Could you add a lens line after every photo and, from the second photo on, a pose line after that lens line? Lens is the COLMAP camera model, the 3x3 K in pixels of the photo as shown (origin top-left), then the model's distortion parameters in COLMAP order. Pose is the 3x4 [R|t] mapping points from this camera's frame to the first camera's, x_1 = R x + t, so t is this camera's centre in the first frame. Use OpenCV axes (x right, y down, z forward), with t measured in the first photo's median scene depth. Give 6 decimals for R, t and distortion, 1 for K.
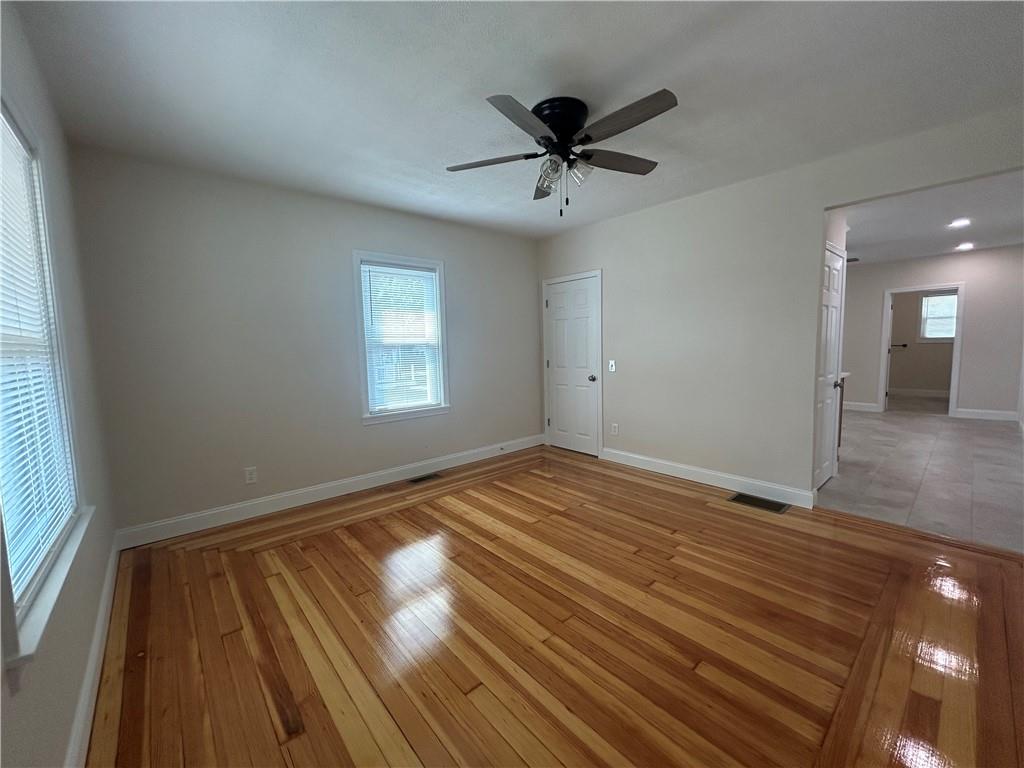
lens RADIAL K [[413.3, 0, 509.5], [0, 413.3, 382.1], [0, 0, 1]] dist [-0.000982, -0.000052]
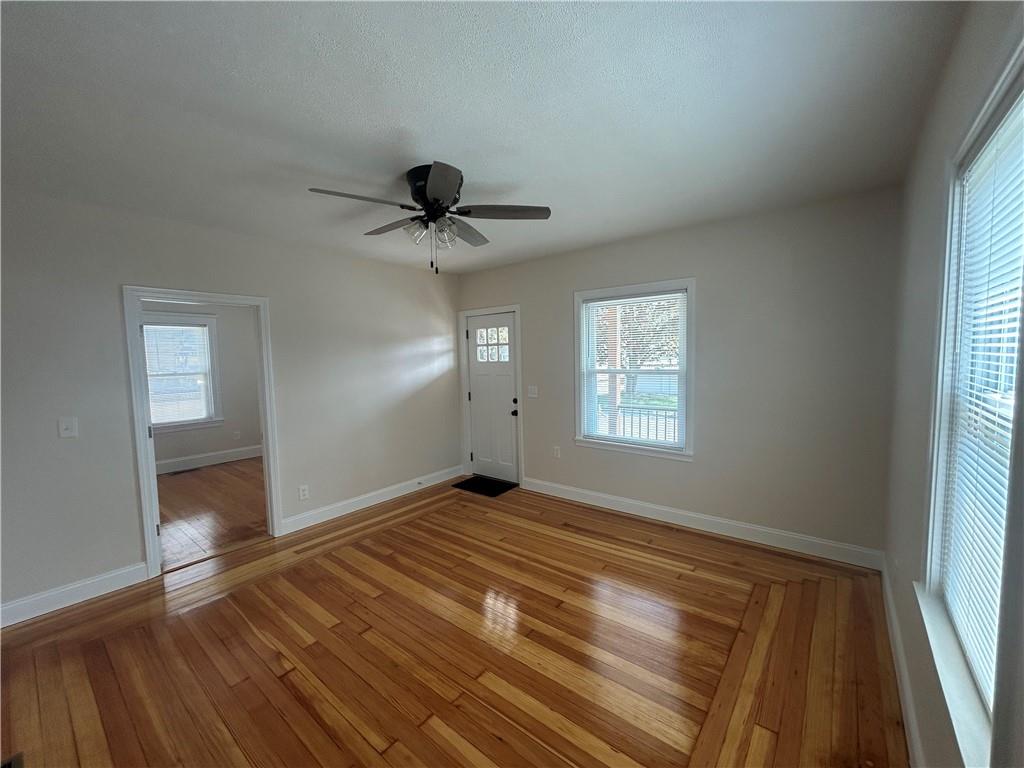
lens RADIAL K [[413.3, 0, 509.5], [0, 413.3, 382.1], [0, 0, 1]] dist [-0.000982, -0.000052]
pose [[-0.983812, 0.057558, -0.169706, 0.141344], [0.030193, 0.986716, 0.159625, -0.302823], [0.176639, 0.151917, -0.972481, 2.152045]]
